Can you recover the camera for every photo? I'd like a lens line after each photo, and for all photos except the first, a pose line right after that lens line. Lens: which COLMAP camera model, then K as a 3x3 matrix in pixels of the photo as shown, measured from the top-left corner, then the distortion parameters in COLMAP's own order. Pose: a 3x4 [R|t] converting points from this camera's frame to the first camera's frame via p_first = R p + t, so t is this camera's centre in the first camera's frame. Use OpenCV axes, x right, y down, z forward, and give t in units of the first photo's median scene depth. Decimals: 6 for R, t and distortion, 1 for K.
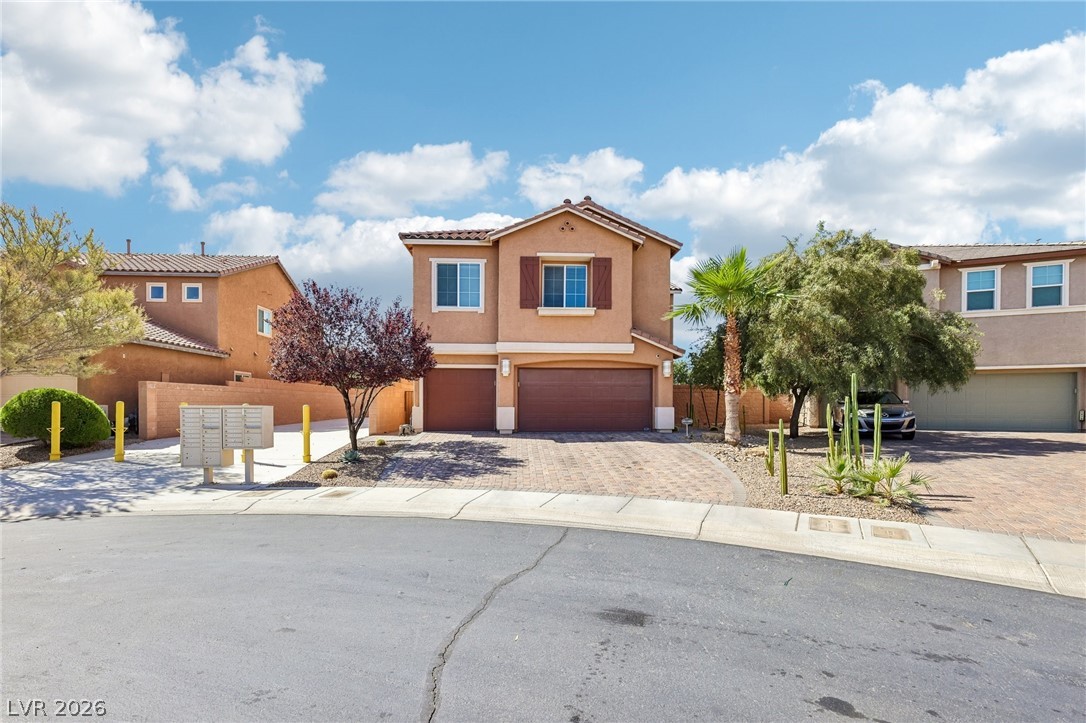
lens RADIAL K [[478.8, 0, 543.0], [0, 478.8, 361.5], [0, 0, 1]] dist [0.001695, 0.000356]
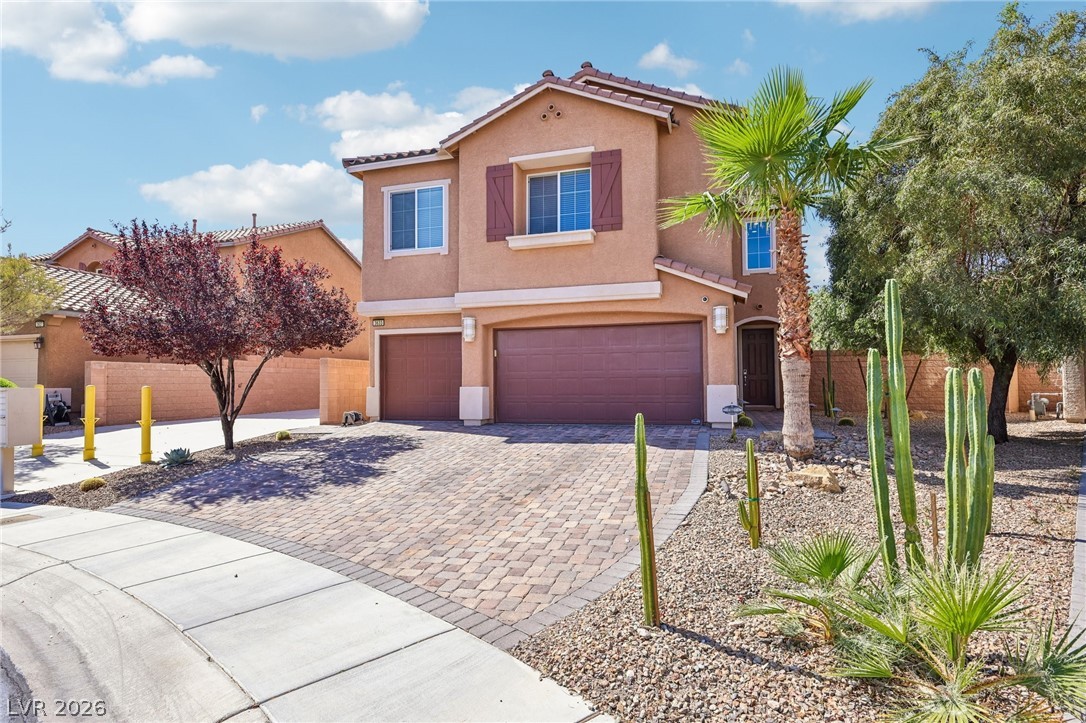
lens RADIAL K [[549.9, 0, 542.7], [0, 549.9, 325.7], [0, 0, 1]] dist [-0.000355, 0.000618]
pose [[0.938805, -0.045349, -0.341452, 0.284833], [0.039698, 0.998935, -0.023524, 0.029572], [0.342155, 0.008529, 0.939605, 0.286494]]
